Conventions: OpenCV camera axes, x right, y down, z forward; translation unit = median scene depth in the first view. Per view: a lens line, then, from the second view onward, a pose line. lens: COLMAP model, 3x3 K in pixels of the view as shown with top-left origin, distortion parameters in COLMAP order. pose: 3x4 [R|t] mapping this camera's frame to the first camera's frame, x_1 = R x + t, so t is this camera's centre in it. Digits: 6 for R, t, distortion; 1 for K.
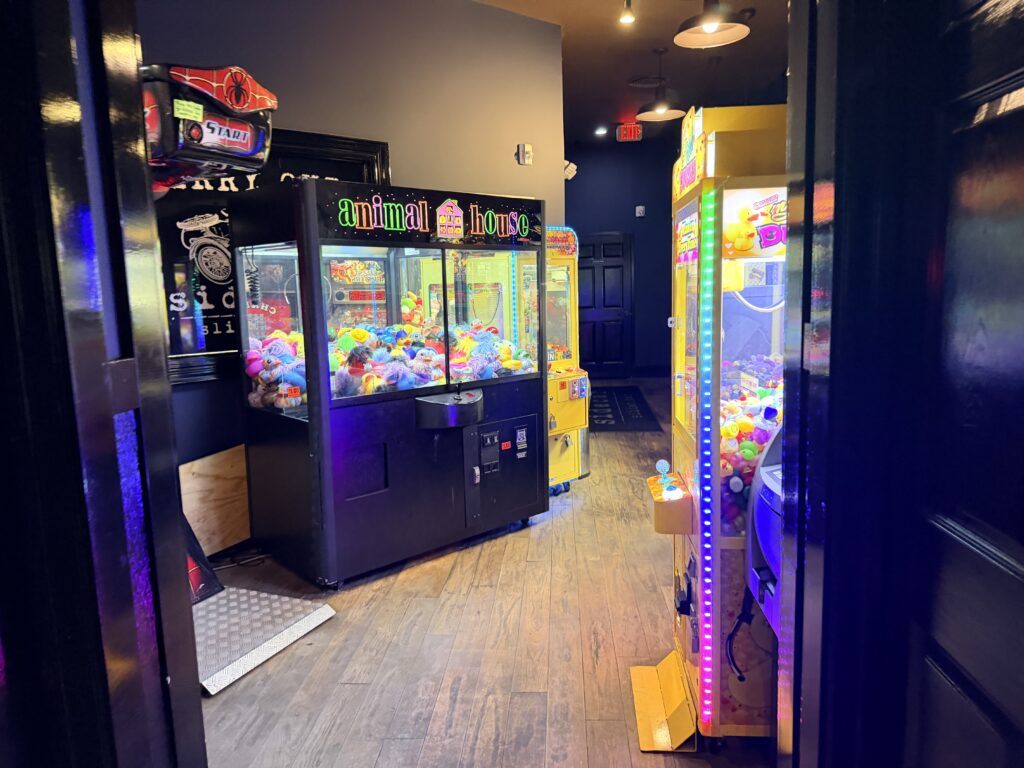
lens RADIAL K [[717.0, 0, 516.3], [0, 717.0, 378.4], [0, 0, 1]] dist [0.070907, -0.010489]
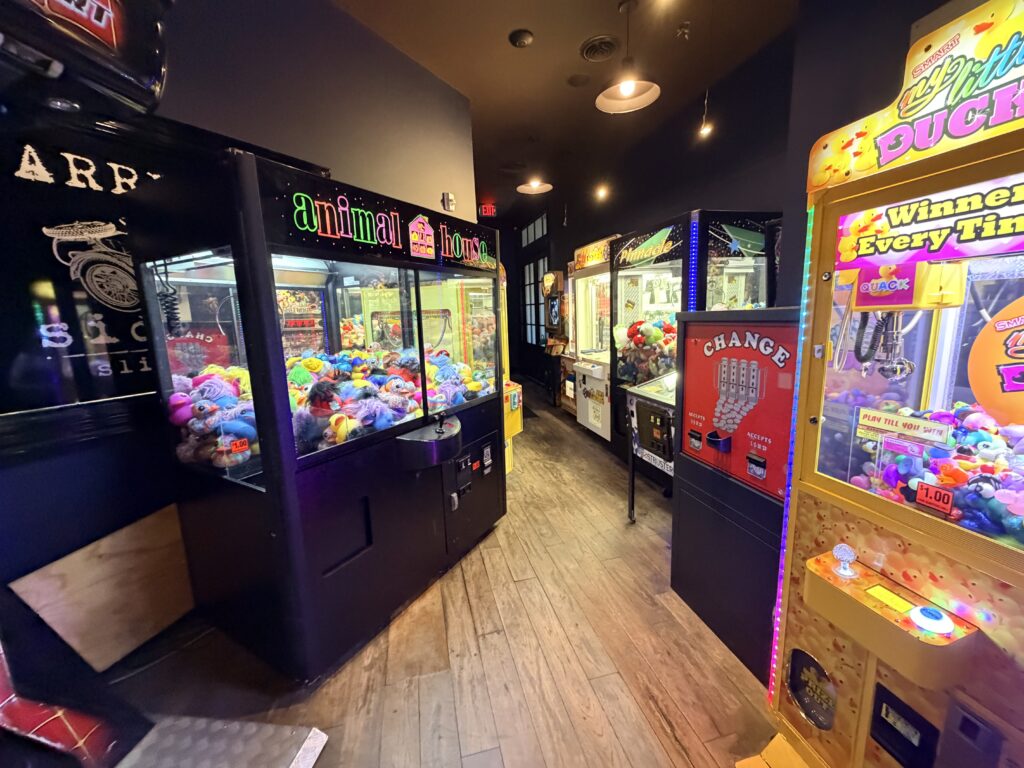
lens RADIAL K [[409.6, 0, 515.2], [0, 409.6, 383.0], [0, 0, 1]] dist [-0.003105, 0.002453]
pose [[0.952872, -0.057254, 0.297922, -0.140745], [0.047546, 0.998078, 0.039737, -0.050560], [-0.299624, -0.023700, 0.953763, 0.452543]]
